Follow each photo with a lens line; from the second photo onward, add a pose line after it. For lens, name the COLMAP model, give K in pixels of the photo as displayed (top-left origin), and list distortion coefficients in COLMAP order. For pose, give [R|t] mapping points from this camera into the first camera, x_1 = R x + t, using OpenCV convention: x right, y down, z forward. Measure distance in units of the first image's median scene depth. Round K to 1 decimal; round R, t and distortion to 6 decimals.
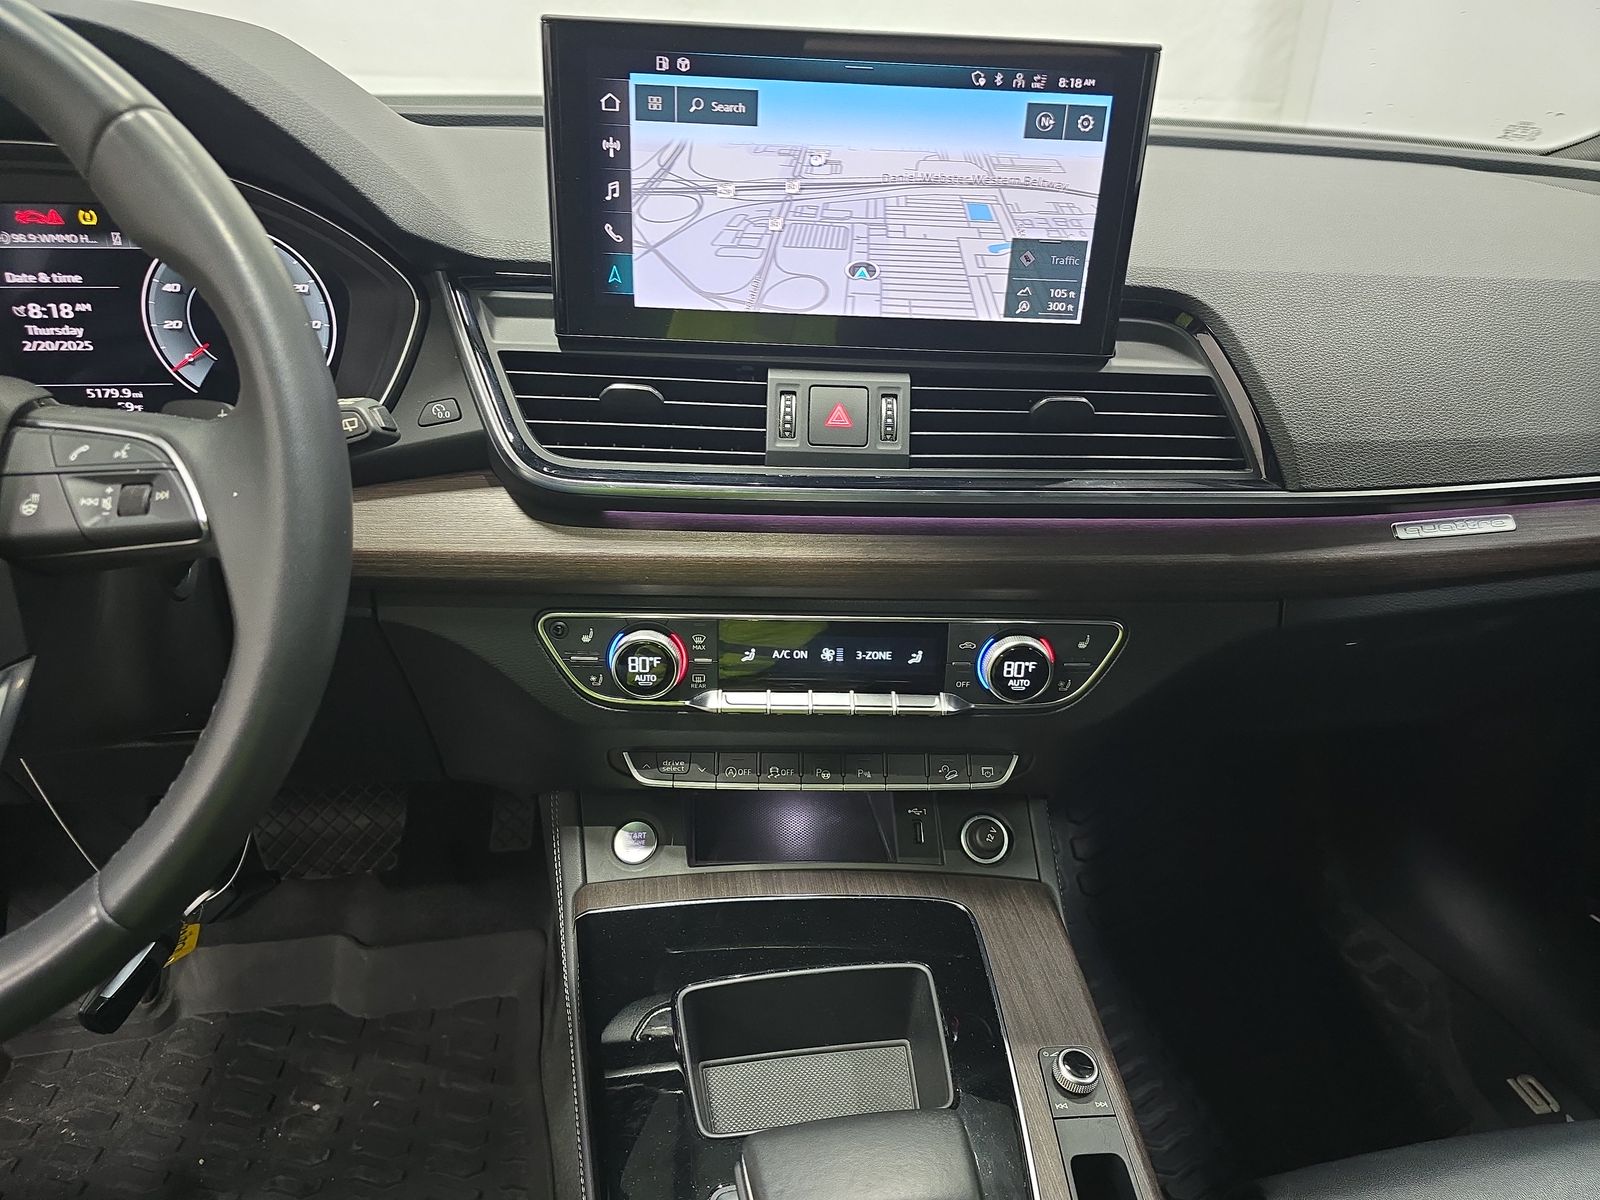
lens RADIAL K [[1081.1, 0, 797.5], [0, 1081.1, 645.9], [0, 0, 1]] dist [0.054031, -0.049217]
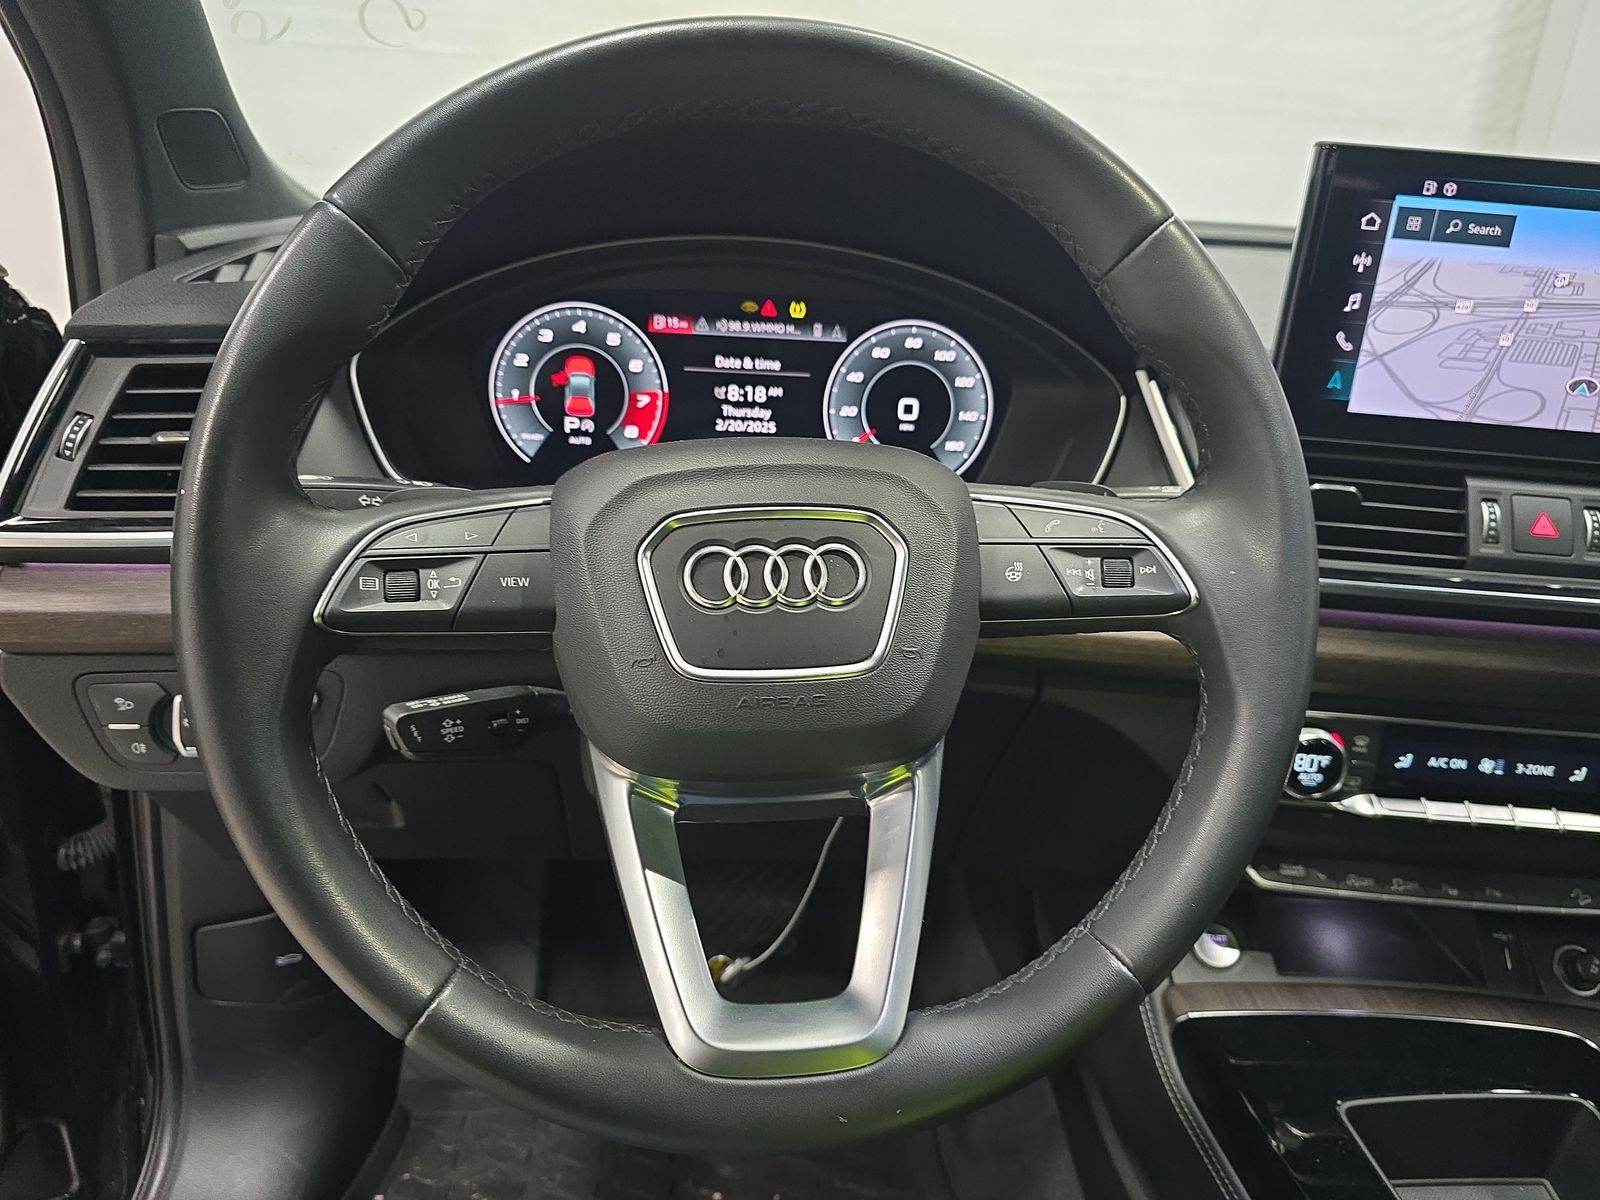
lens RADIAL K [[1112.4, 0, 796.6], [0, 1112.4, 660.7], [0, 0, 1]] dist [0.003328, -0.005867]
pose [[0.996071, 0.059388, -0.065686, -0.554227], [-0.064794, 0.994400, -0.083488, 0.039575], [0.060360, 0.087416, 0.994342, -0.048163]]
